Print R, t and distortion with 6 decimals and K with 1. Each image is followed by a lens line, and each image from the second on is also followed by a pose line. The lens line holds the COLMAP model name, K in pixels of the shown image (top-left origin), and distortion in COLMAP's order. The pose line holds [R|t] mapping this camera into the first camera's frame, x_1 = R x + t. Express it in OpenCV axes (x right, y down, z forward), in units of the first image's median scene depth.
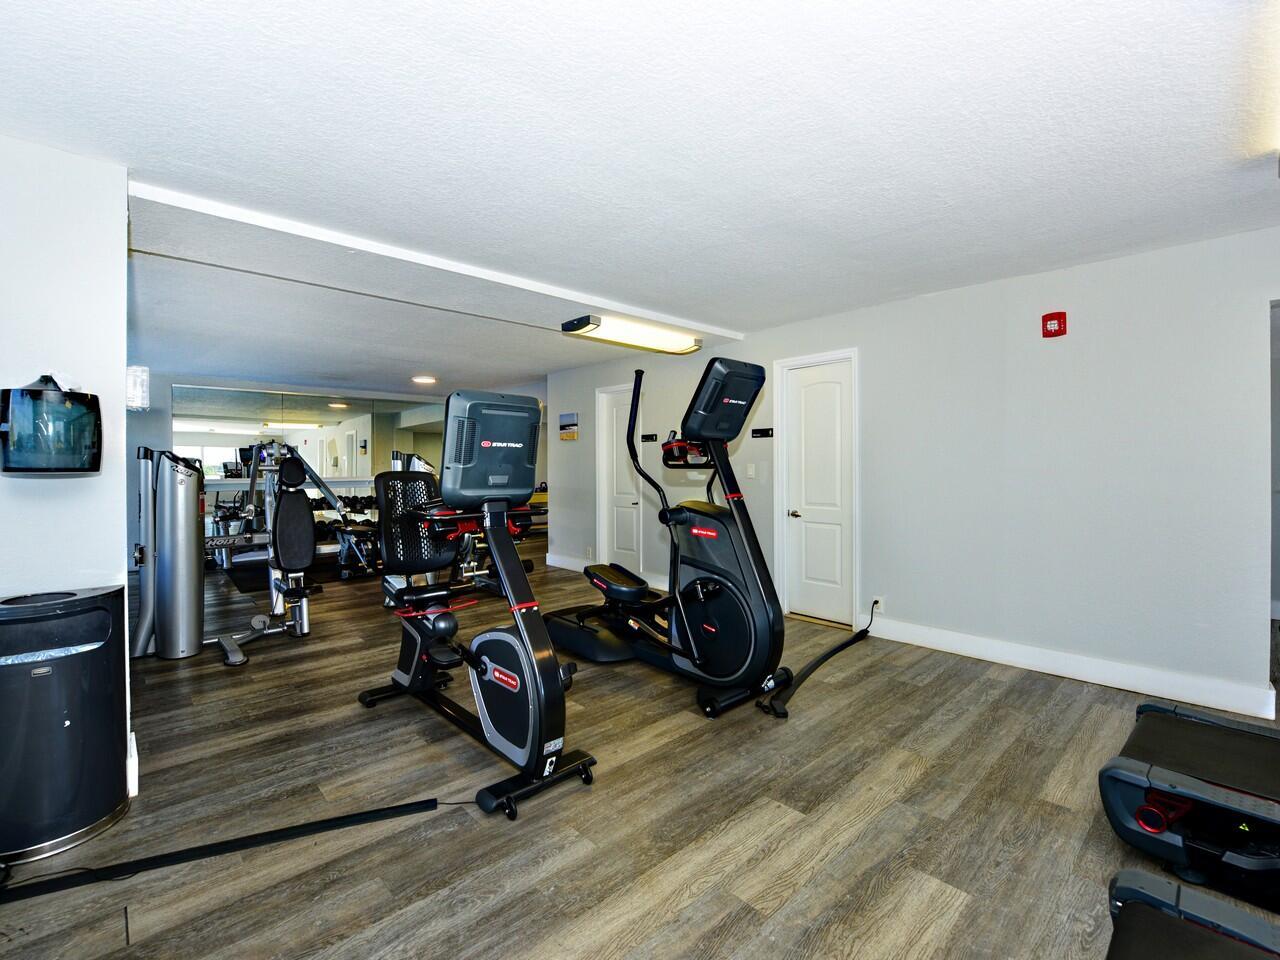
lens RADIAL K [[569.8, 0, 640.0], [0, 569.8, 480.0], [0, 0, 1]] dist [-0.021954, -0.000422]
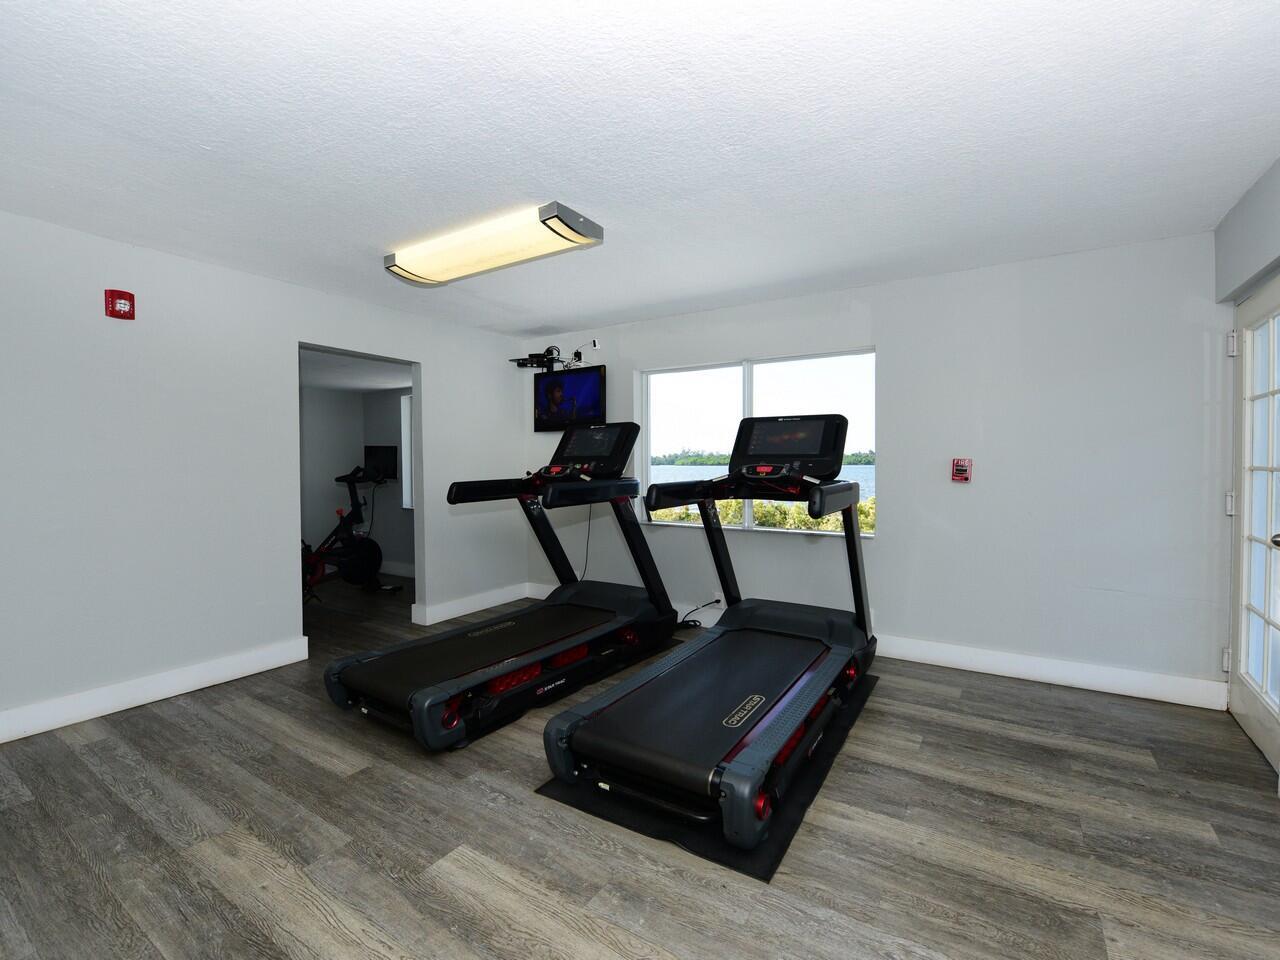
lens RADIAL K [[569.8, 0, 640.0], [0, 569.8, 480.0], [0, 0, 1]] dist [-0.021954, -0.000422]
pose [[-0.241199, -0.021372, 0.970240, -0.358042], [0.026273, 0.999247, 0.028542, -0.012911], [-0.970120, 0.032376, -0.240456, 0.543899]]
